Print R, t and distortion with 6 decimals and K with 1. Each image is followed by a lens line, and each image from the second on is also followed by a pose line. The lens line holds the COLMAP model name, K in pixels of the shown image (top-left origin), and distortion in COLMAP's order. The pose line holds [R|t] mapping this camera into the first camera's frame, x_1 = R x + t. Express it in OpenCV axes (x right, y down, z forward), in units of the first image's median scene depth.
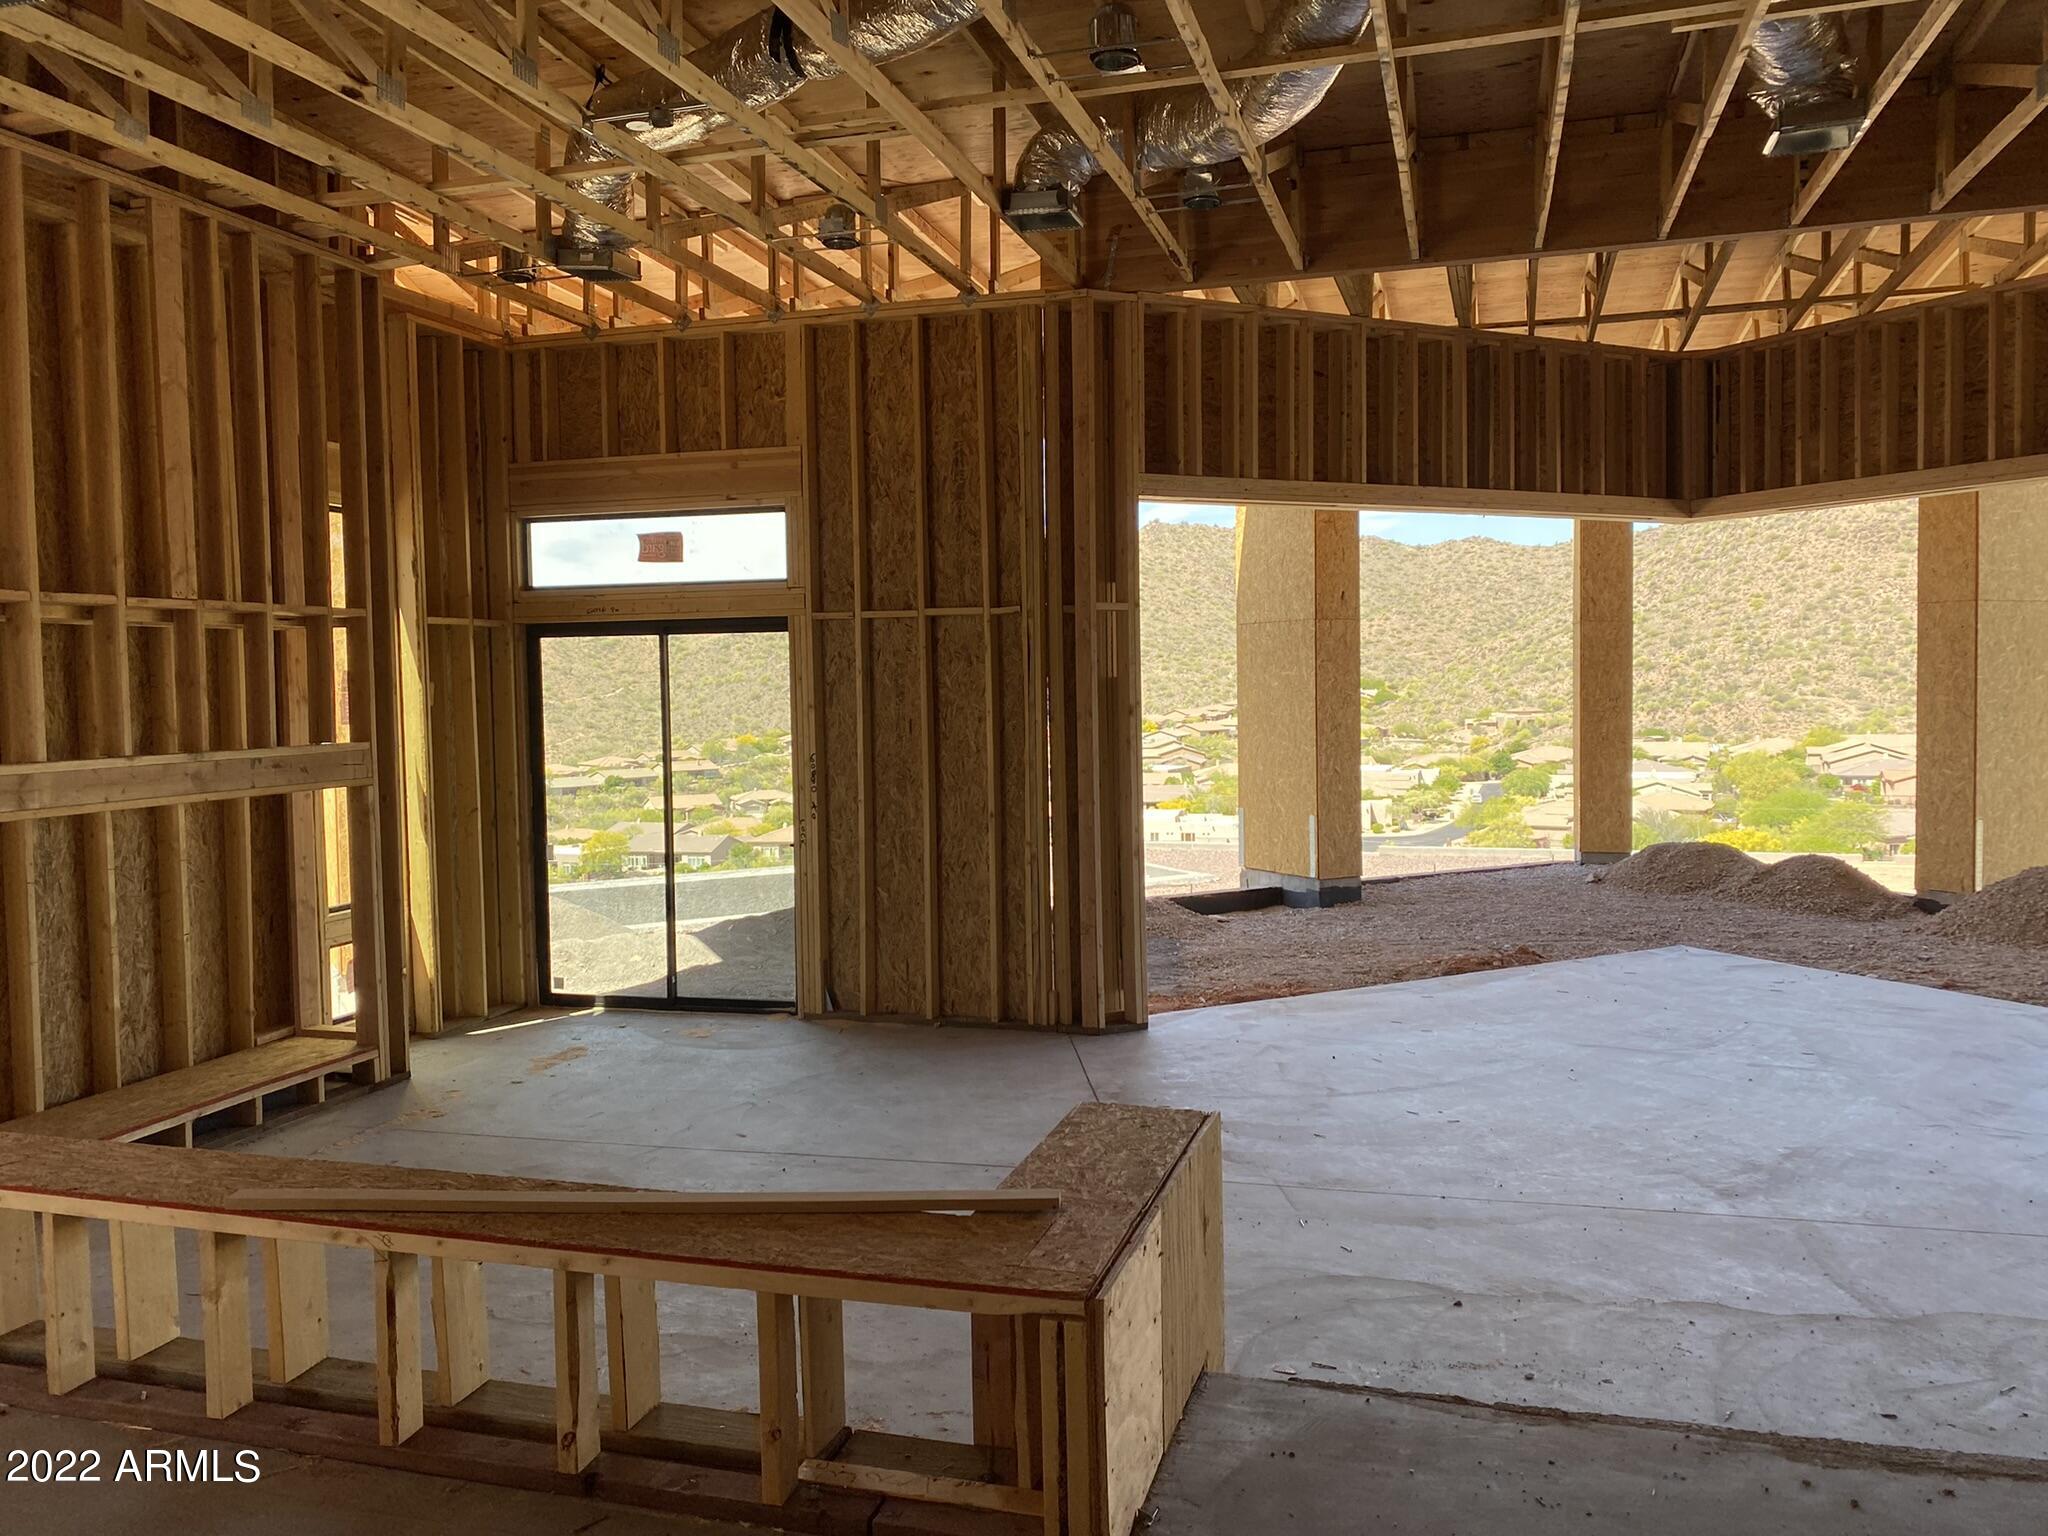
lens RADIAL K [[1559.1, 0, 981.0], [0, 1559.1, 754.3], [0, 0, 1]] dist [0.031666, -0.035626]
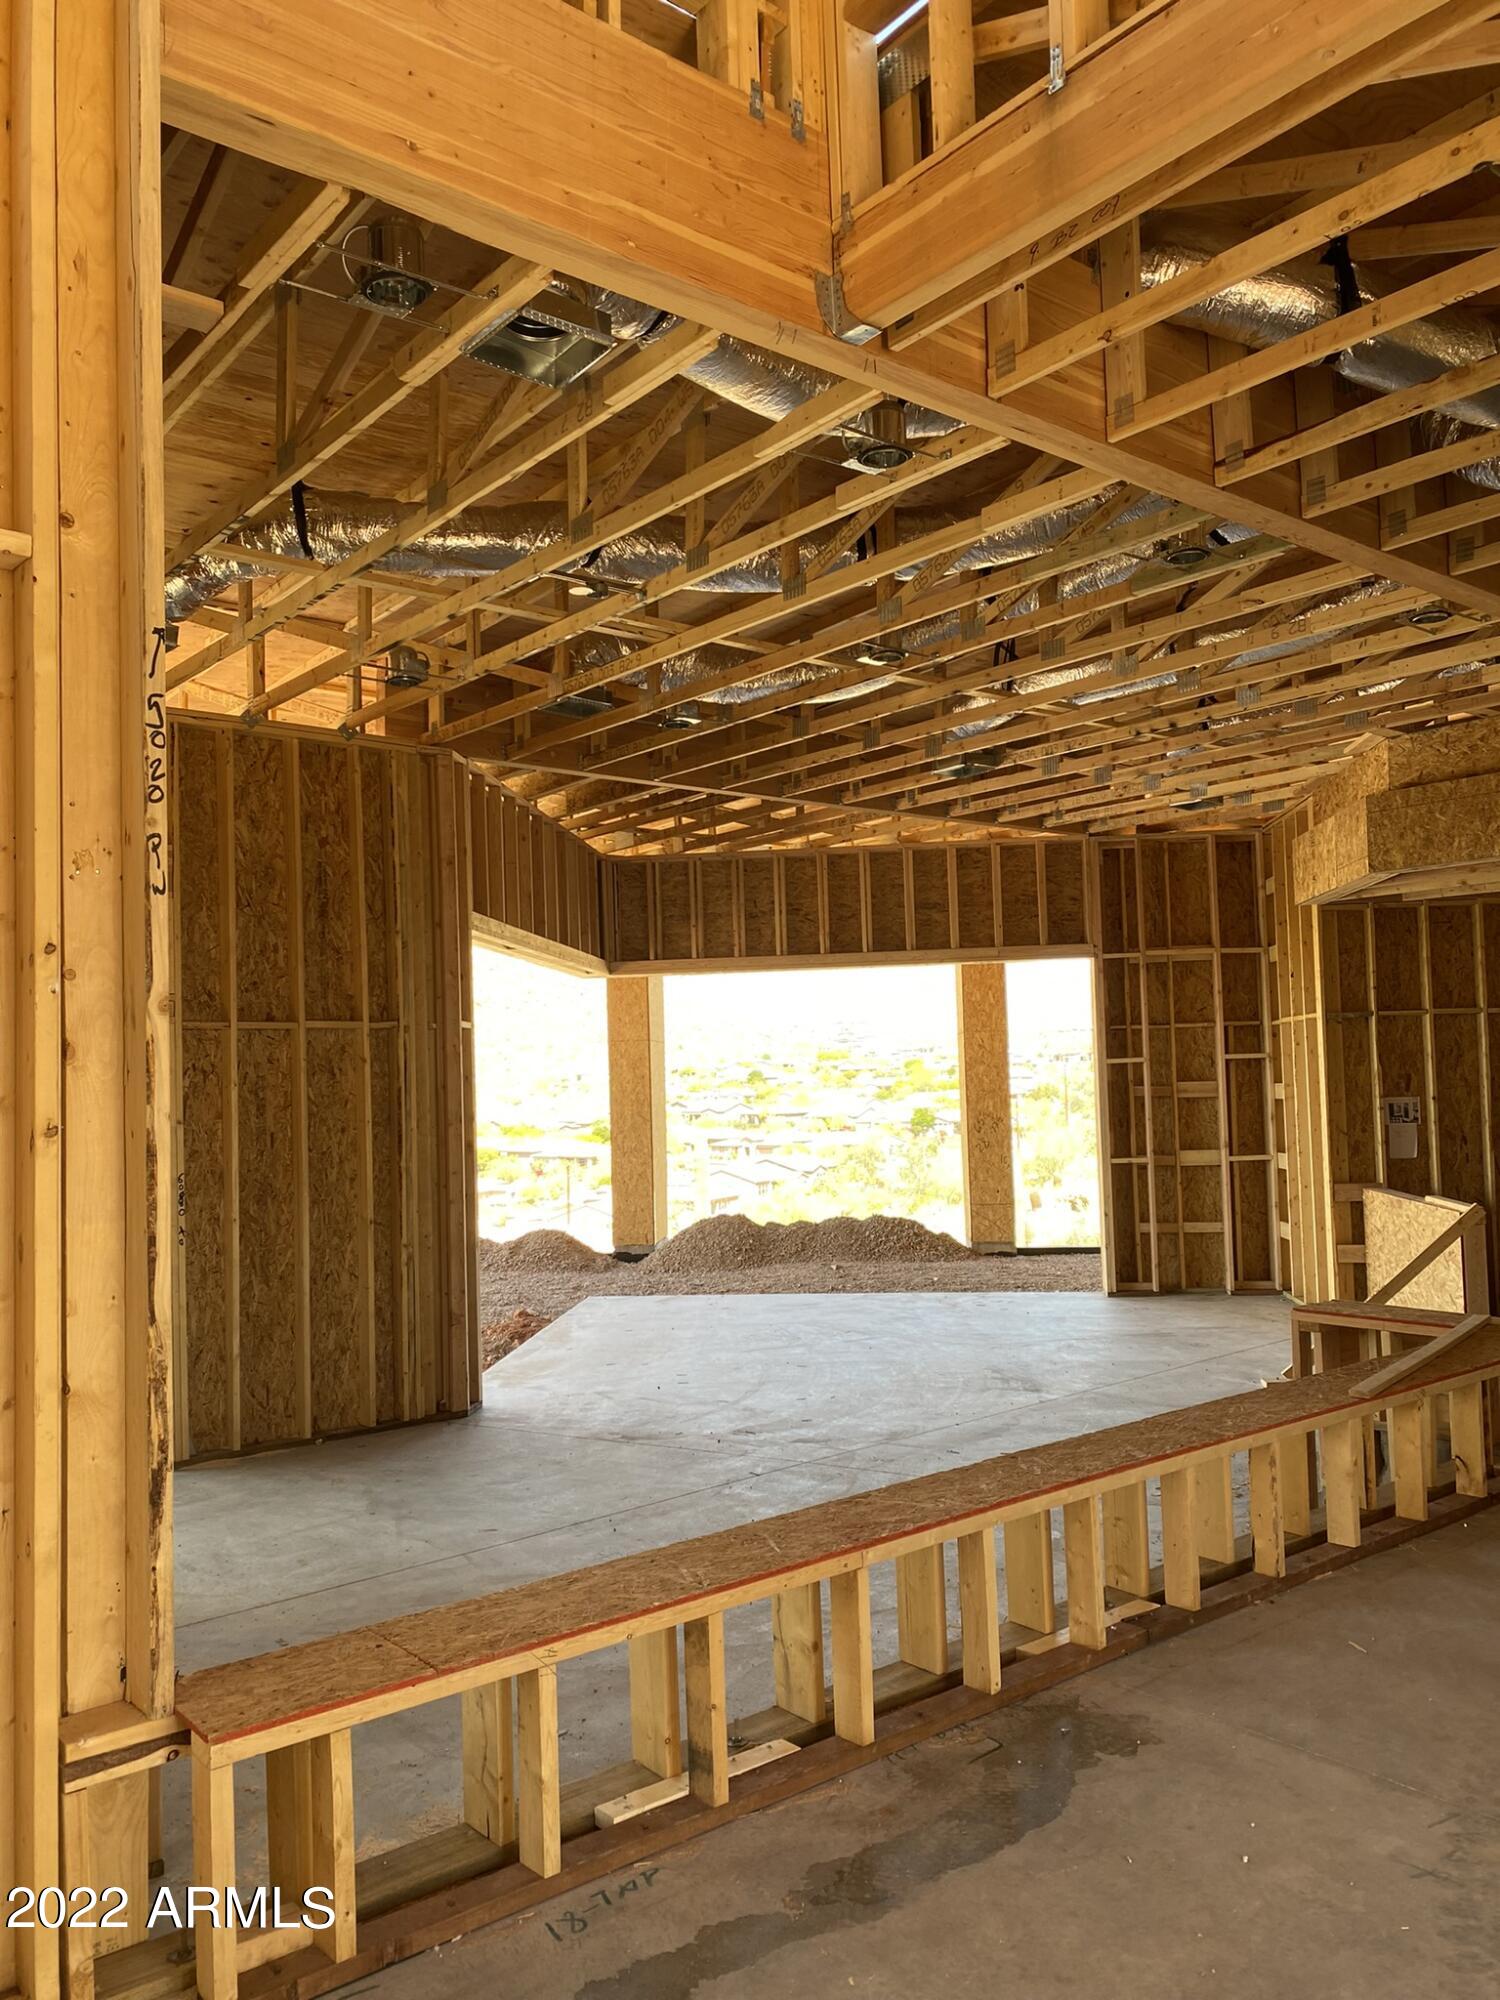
lens RADIAL K [[1522.6, 0, 754.0], [0, 1522.6, 1006.3], [0, 0, 1]] dist [0.031666, -0.035626]
pose [[0.543462, 0.041537, 0.838406, -0.431308], [0.059376, 0.994371, -0.087752, 0.000454], [-0.837331, 0.097471, 0.537936, 0.136657]]
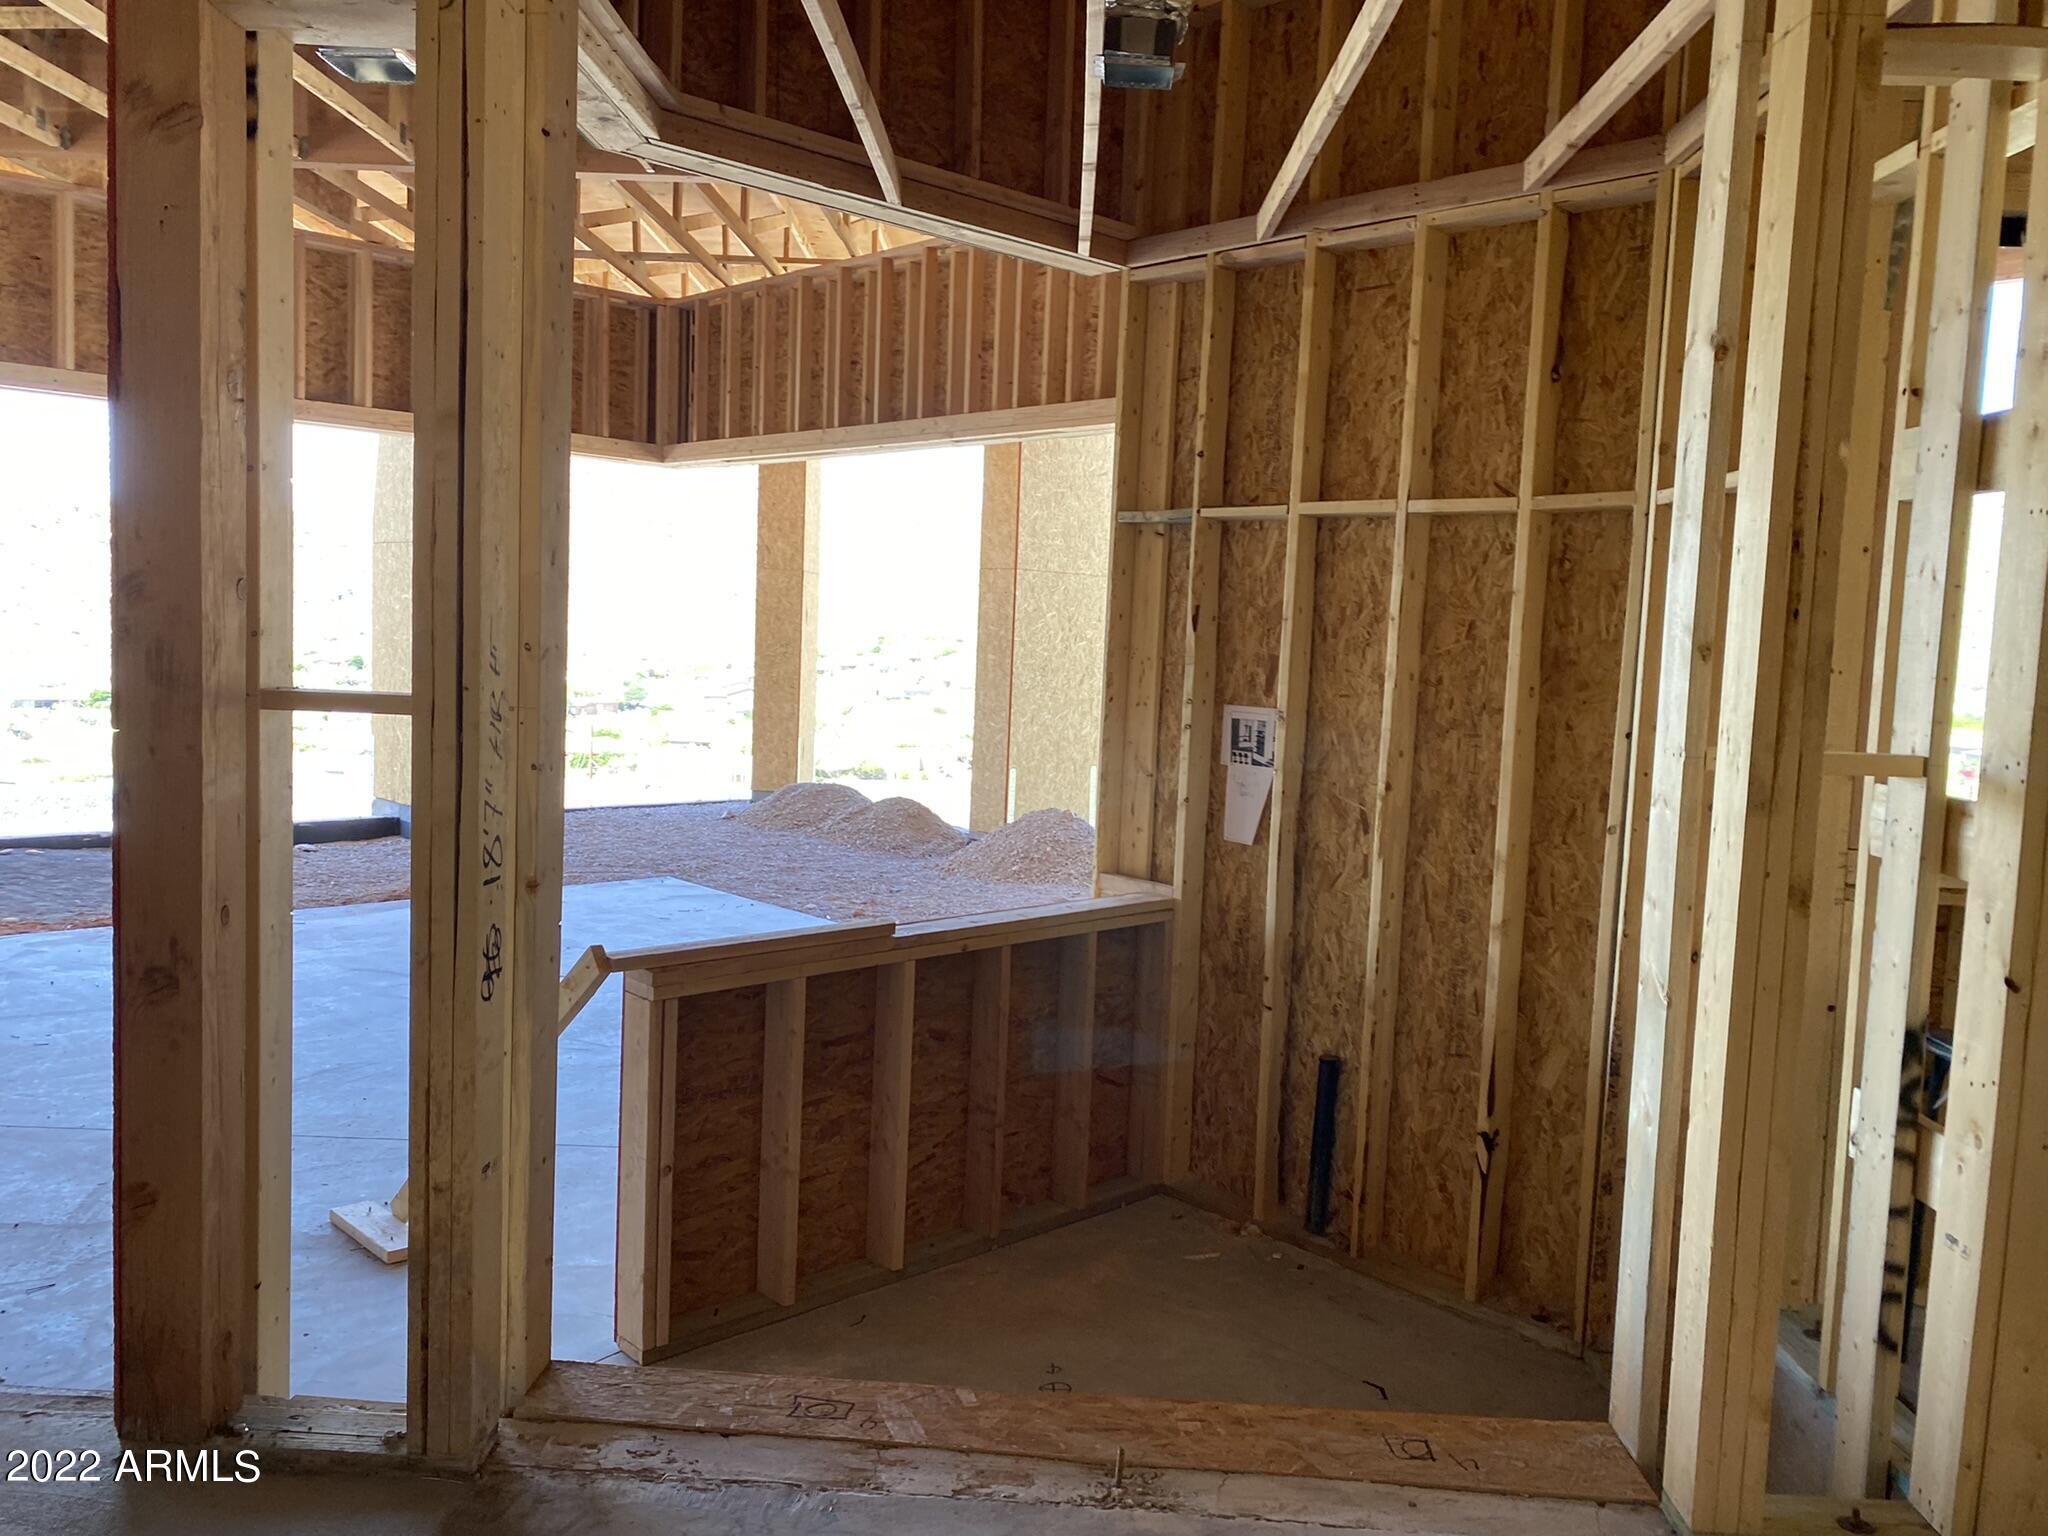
lens RADIAL K [[1559.1, 0, 1011.0], [0, 1559.1, 760.9], [0, 0, 1]] dist [0.031666, -0.035626]
pose [[0.958555, 0.034719, 0.282783, 0.284648], [-0.045836, 0.998411, 0.032790, 0.000518], [-0.281195, -0.044392, 0.958623, -0.042430]]
